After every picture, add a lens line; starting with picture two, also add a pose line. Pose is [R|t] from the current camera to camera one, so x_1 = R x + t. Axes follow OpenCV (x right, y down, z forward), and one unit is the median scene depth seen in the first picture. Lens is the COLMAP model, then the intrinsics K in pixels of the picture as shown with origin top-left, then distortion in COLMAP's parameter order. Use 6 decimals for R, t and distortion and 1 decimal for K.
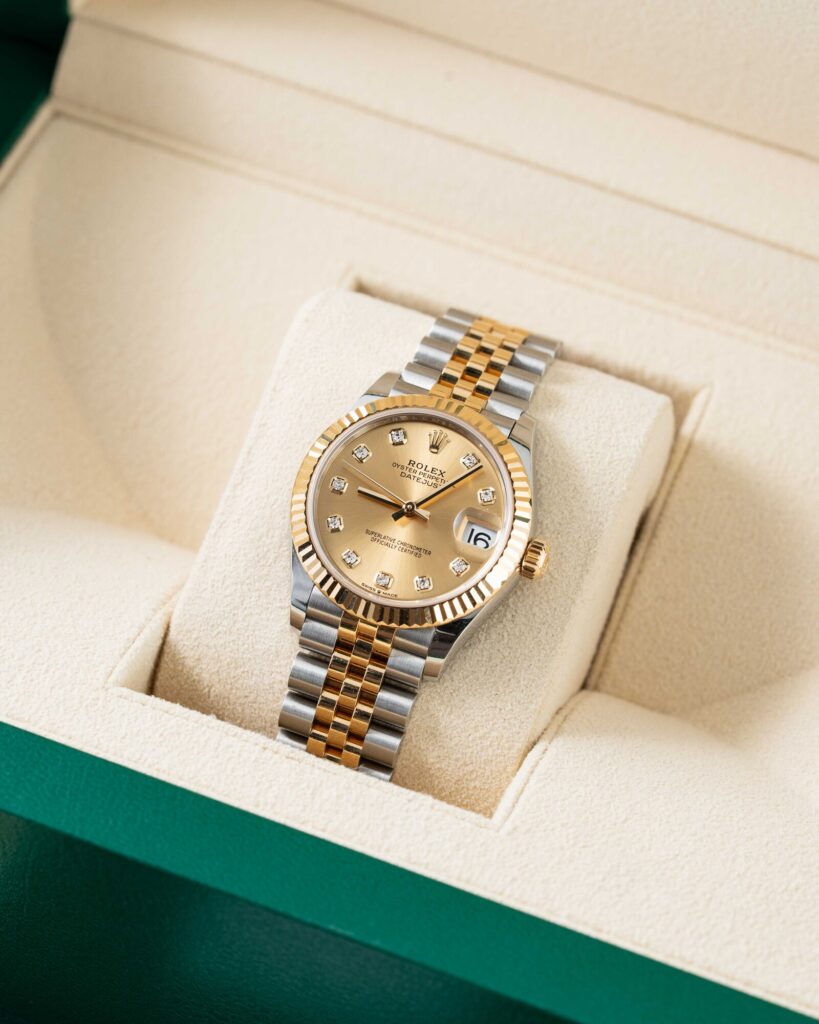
lens RADIAL K [[4167.5, 0, 409.4], [0, 4167.5, 514.1], [0, 0, 1]] dist [0.038741, 0.000000]
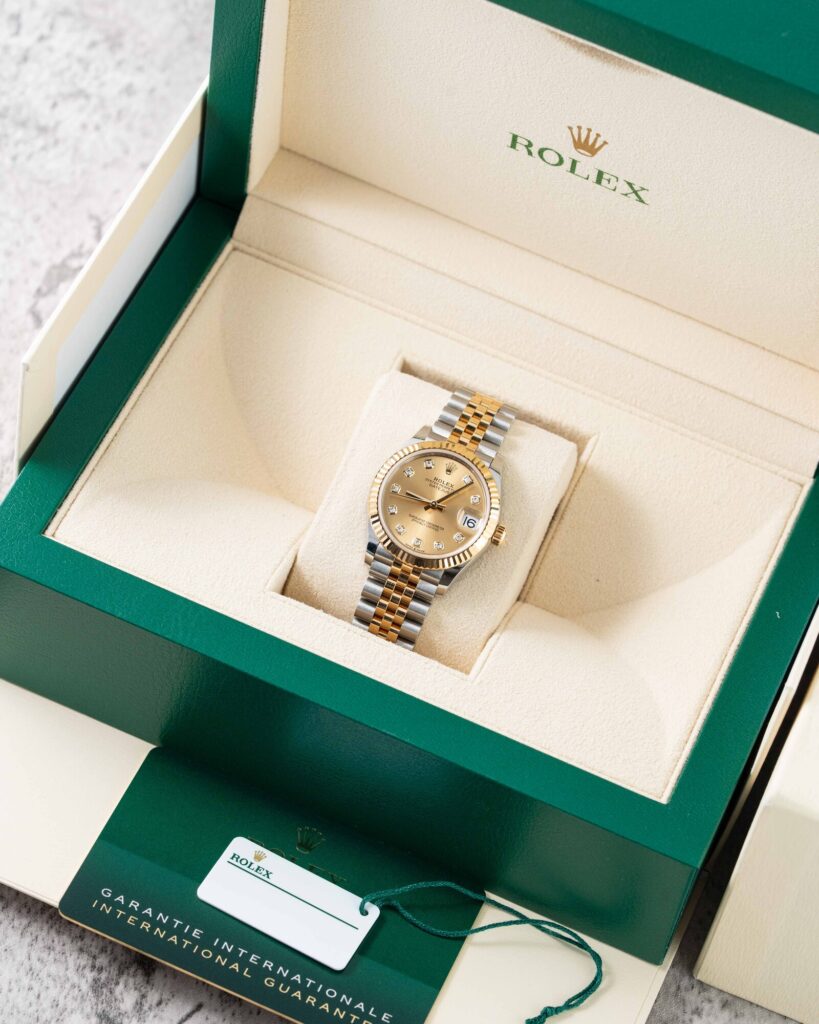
lens RADIAL K [[4167.5, 0, 409.6], [0, 4167.5, 511.1], [0, 0, 1]] dist [0.038741, 0.000000]
pose [[0.997028, 0.058645, 0.049969, -0.100931], [-0.062555, 0.994778, 0.080641, -0.143971], [-0.044979, -0.083527, 0.995490, -0.822281]]
